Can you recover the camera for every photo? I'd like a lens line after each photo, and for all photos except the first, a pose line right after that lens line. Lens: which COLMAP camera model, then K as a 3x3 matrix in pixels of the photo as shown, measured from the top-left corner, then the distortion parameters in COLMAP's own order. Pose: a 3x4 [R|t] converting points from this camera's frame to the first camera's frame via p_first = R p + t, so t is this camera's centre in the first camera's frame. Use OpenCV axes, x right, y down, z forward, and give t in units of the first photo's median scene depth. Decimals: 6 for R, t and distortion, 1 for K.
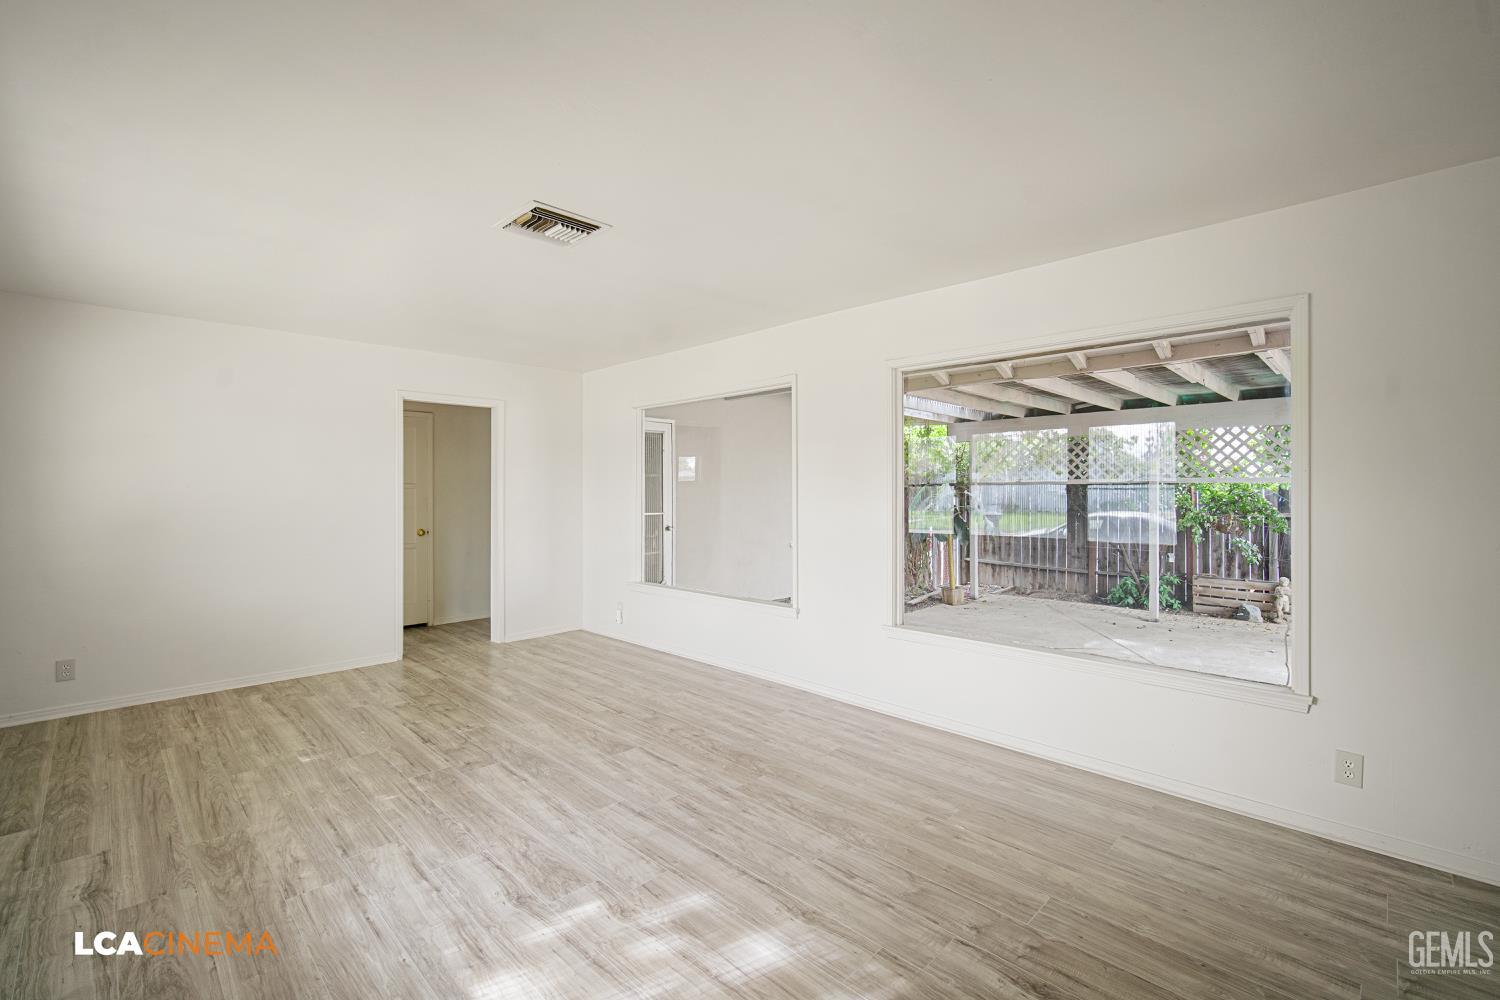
lens RADIAL K [[655.9, 0, 752.7], [0, 655.9, 494.6], [0, 0, 1]] dist [-0.012458, 0.002370]
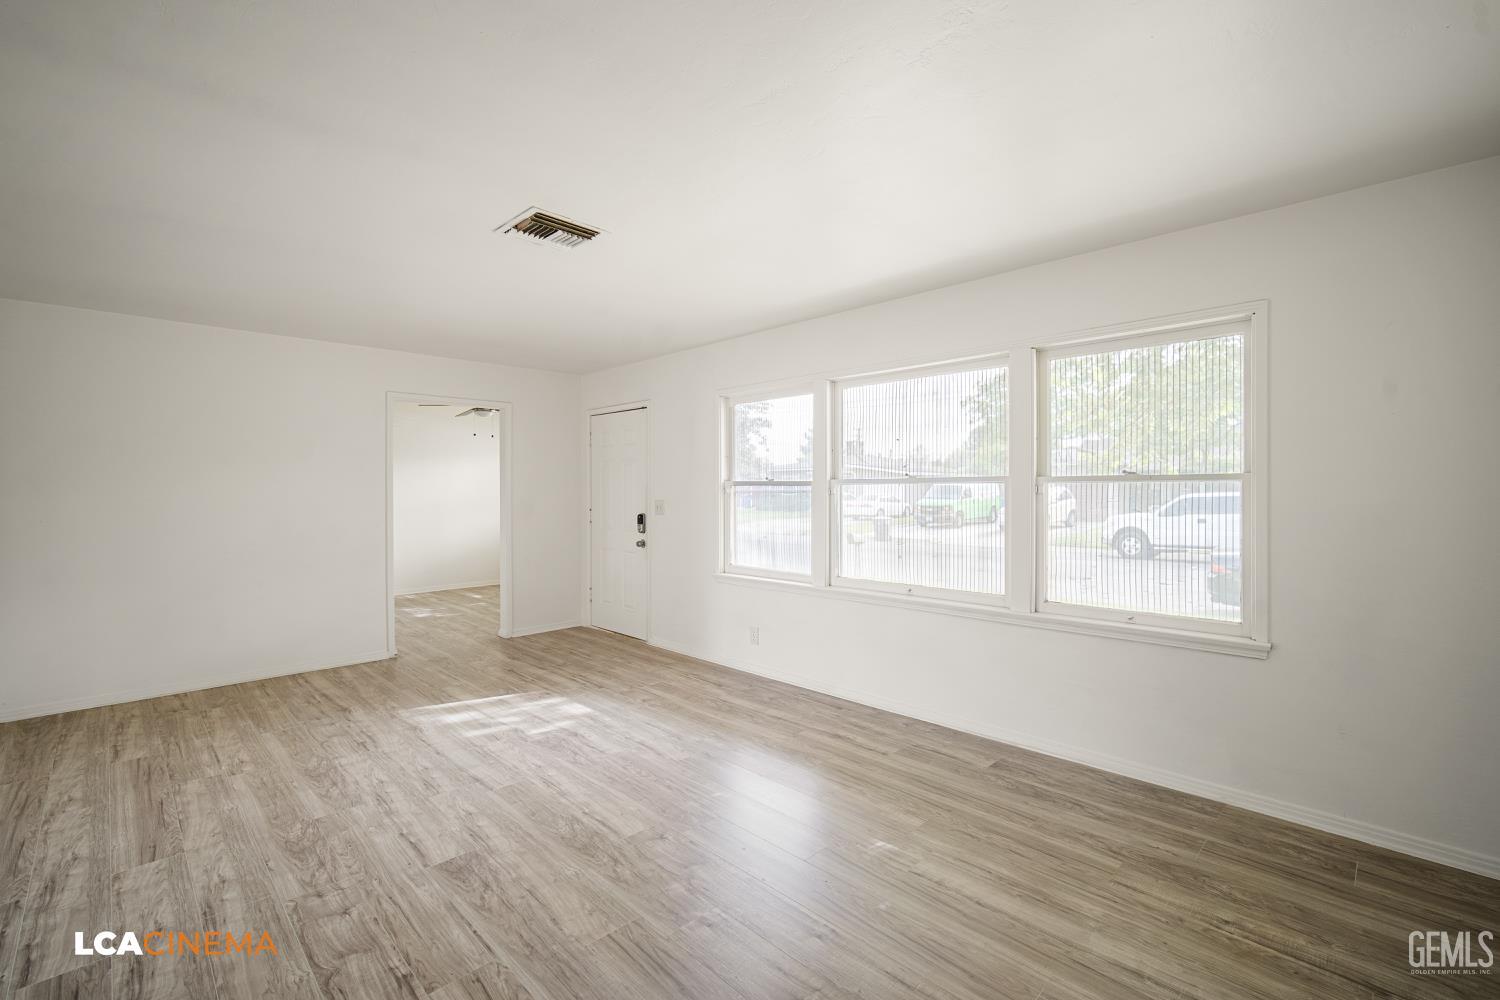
lens RADIAL K [[655.9, 0, 749.7], [0, 655.9, 492.8], [0, 0, 1]] dist [-0.012458, 0.002370]
pose [[-0.999907, 0.004998, 0.012703, -0.646074], [0.005155, 0.999910, 0.012388, -0.012947], [-0.012640, 0.012452, -0.999843, 2.078028]]
